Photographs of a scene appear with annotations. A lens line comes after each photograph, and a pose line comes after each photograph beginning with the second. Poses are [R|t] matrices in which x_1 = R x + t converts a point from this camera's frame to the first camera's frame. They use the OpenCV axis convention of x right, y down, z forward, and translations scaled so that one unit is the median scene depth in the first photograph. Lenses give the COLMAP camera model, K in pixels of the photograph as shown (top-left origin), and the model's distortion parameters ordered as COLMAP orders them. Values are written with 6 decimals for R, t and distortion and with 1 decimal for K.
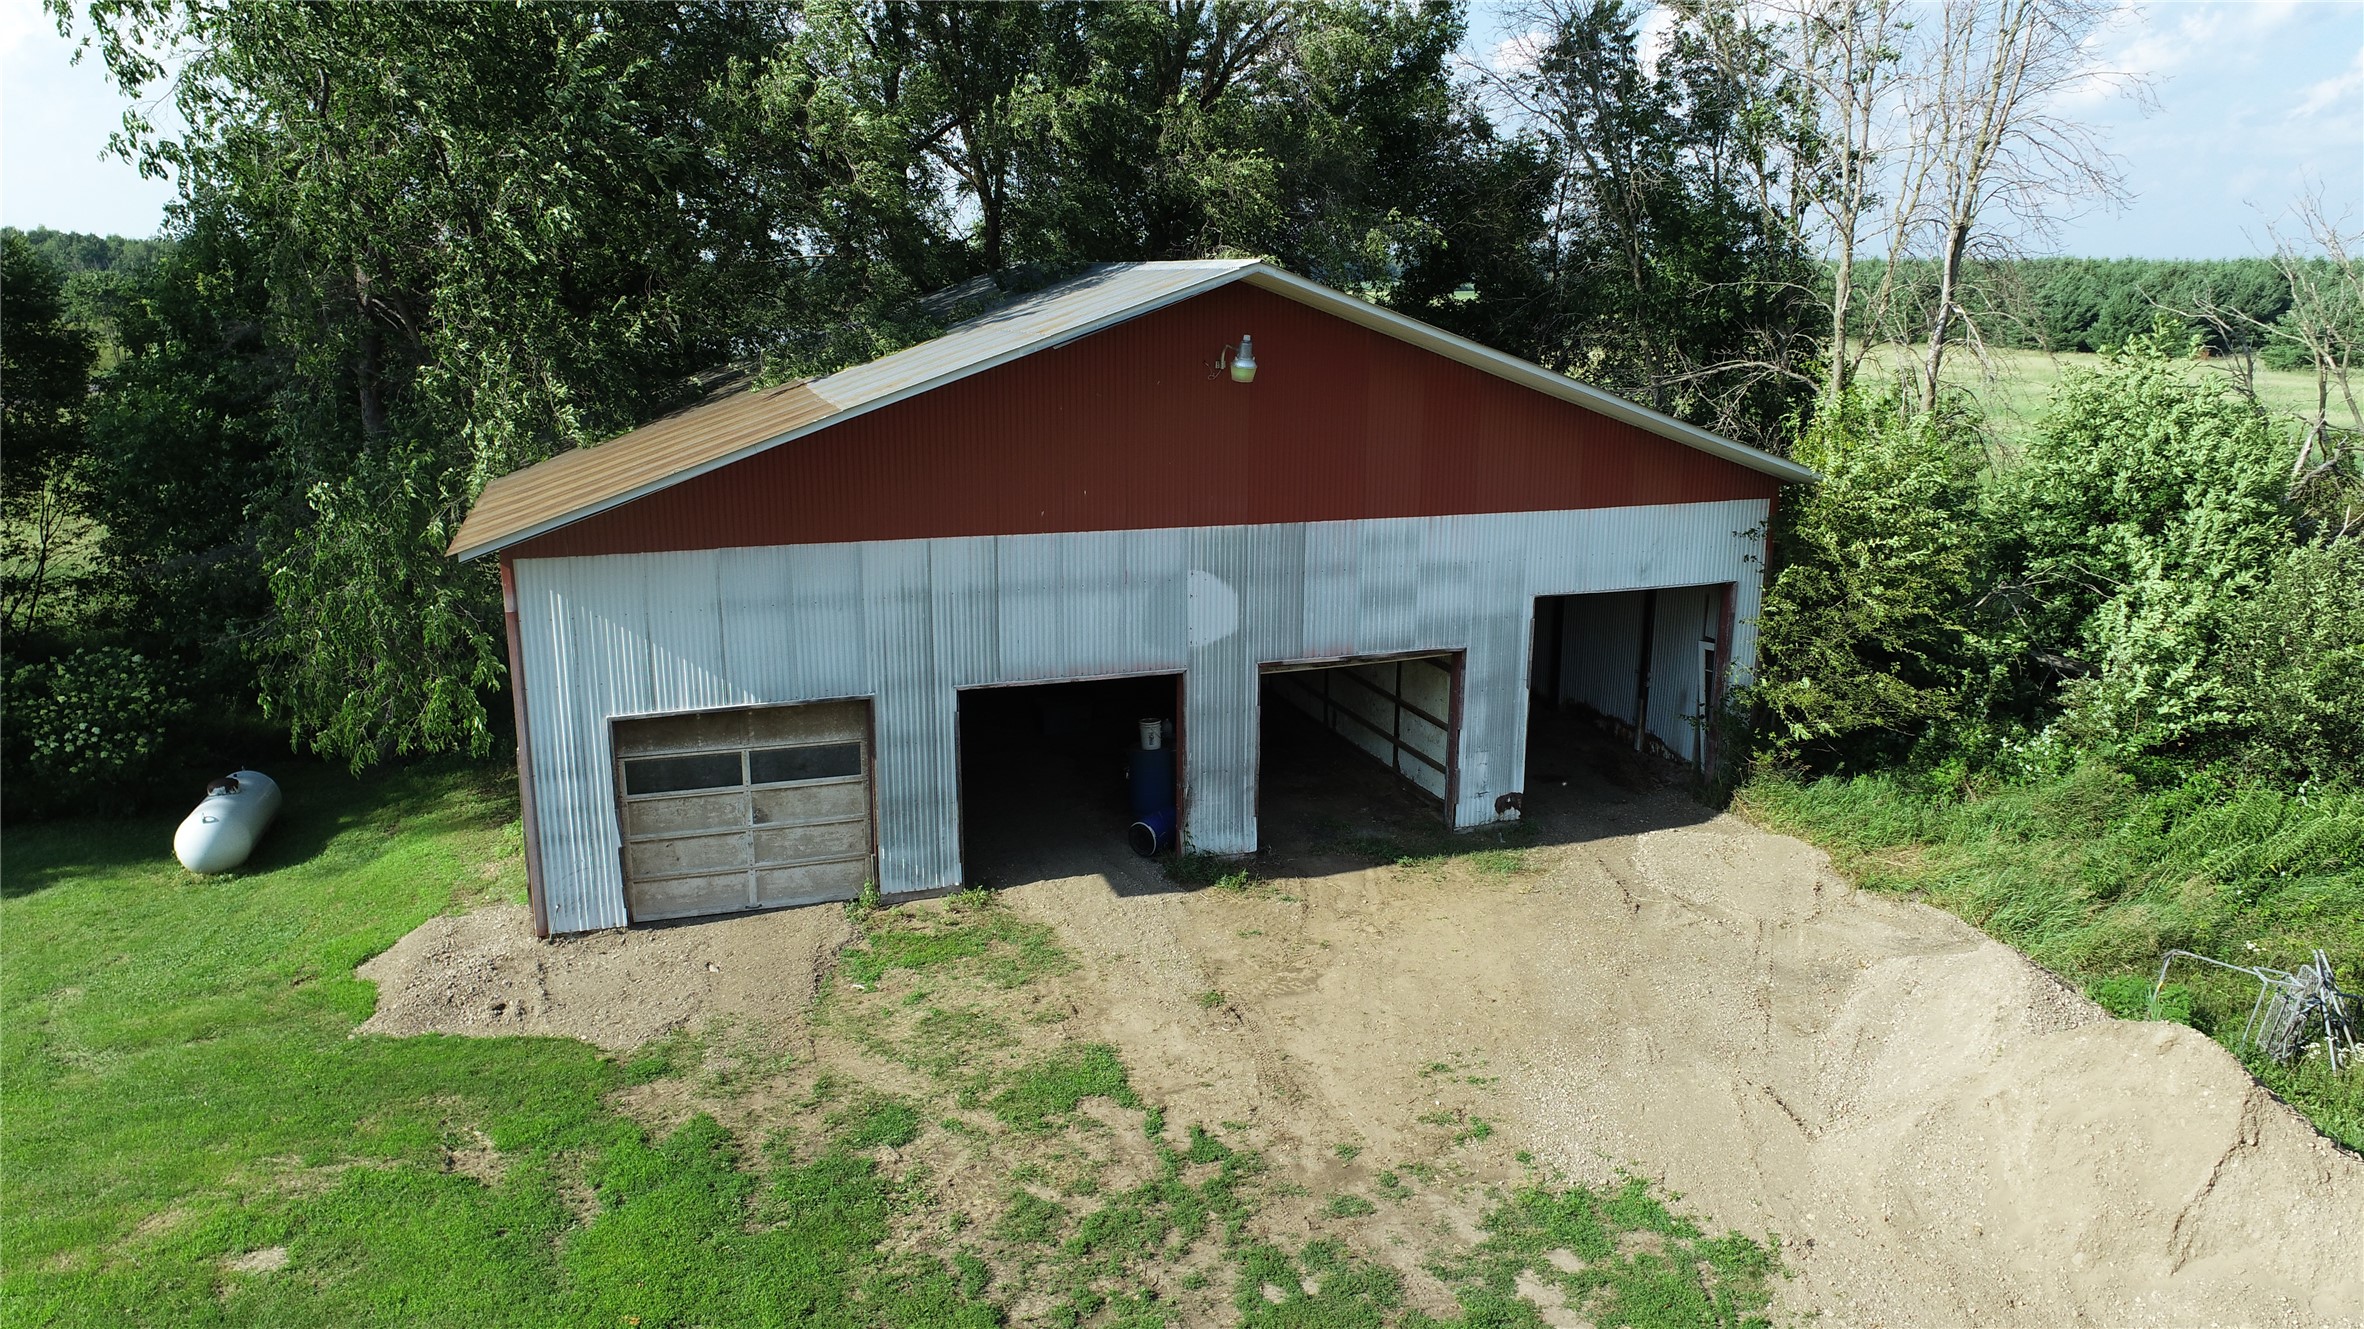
lens RADIAL K [[1596.9, 0, 1187.9], [0, 1596.9, 663.9], [0, 0, 1]] dist [-0.013214, 0.001606]
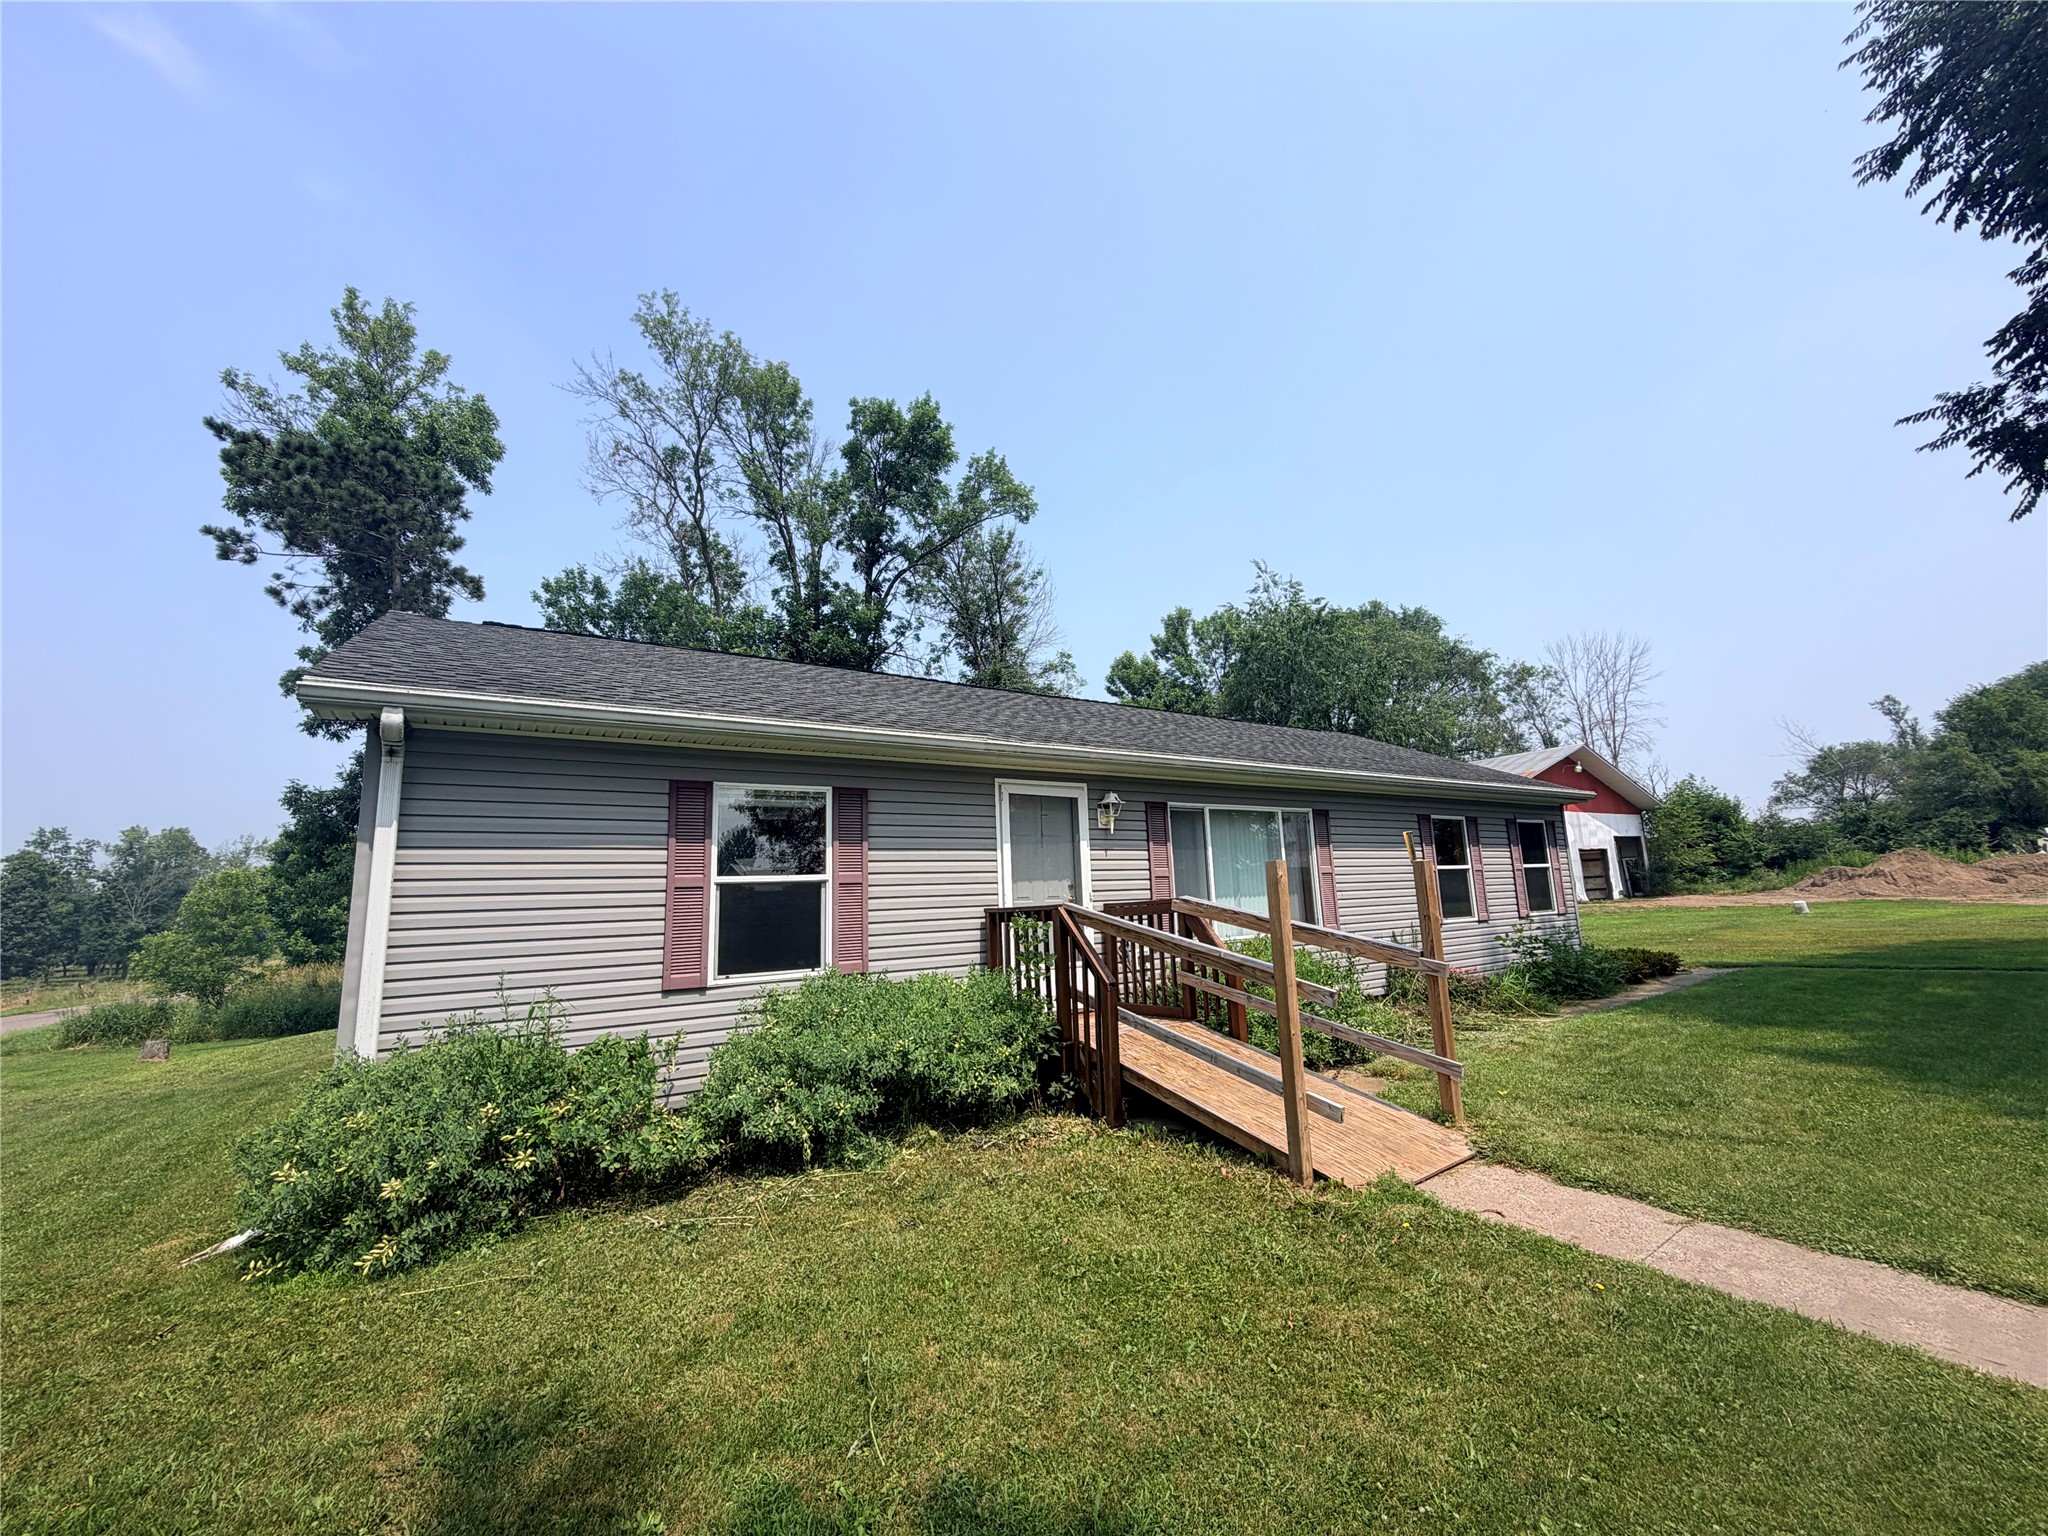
lens RADIAL K [[818.9, 0, 1022.9], [0, 818.9, 768.3], [0, 0, 1]] dist [0.001779, -0.000455]
pose [[0.968263, -0.004746, 0.249890, -1.820115], [0.102502, 0.919411, -0.379706, 0.453525], [-0.227950, 0.393269, 0.890718, -0.540112]]
